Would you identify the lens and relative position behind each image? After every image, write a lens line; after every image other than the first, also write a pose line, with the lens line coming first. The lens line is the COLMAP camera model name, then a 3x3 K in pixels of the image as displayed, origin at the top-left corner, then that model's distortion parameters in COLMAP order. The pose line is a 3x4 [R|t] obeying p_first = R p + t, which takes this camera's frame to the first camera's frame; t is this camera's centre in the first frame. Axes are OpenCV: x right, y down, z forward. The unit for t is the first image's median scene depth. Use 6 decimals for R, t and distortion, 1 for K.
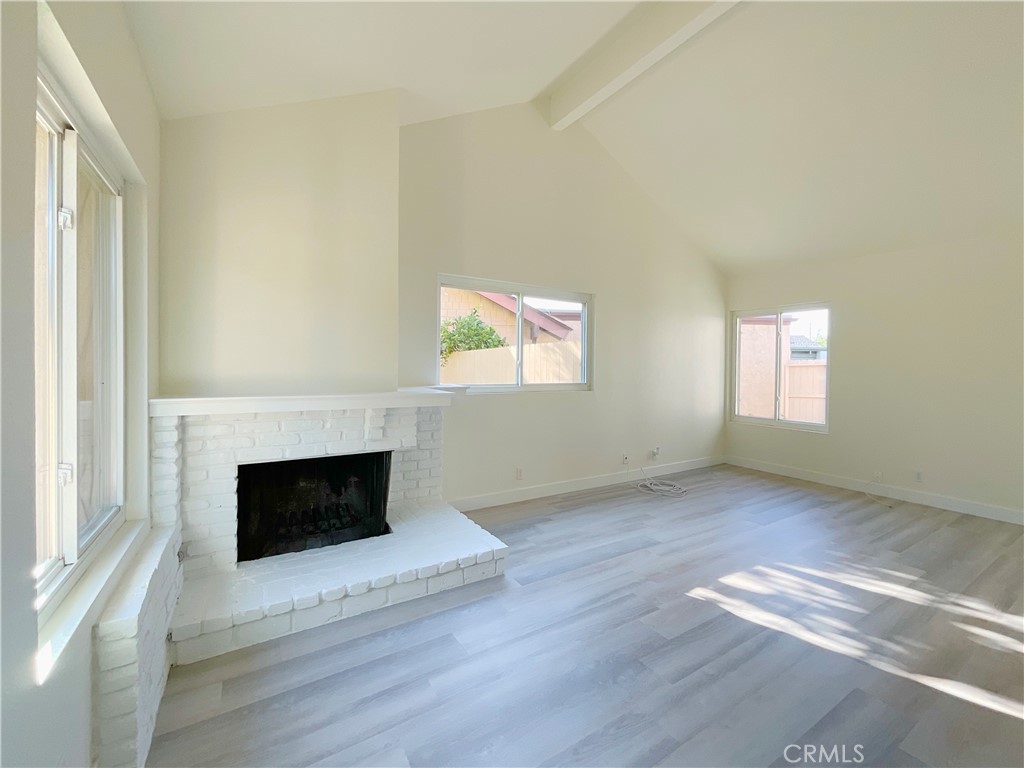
lens RADIAL K [[427.0, 0, 511.2], [0, 427.0, 370.5], [0, 0, 1]] dist [-0.000692, 0.000109]
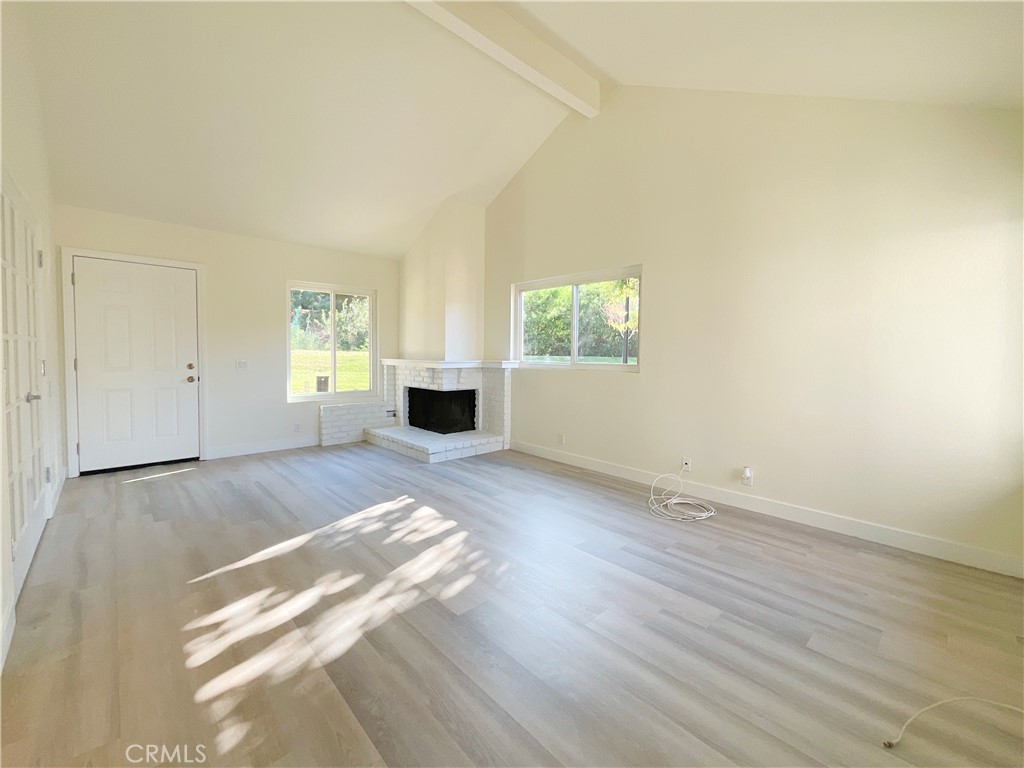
lens RADIAL K [[427.0, 0, 511.2], [0, 427.0, 370.5], [0, 0, 1]] dist [-0.000692, 0.000109]
pose [[0.194701, 0.032473, -0.980325, 1.698402], [-0.015942, 0.999425, 0.029940, 0.032606], [0.980733, 0.009799, 0.195107, 0.947977]]
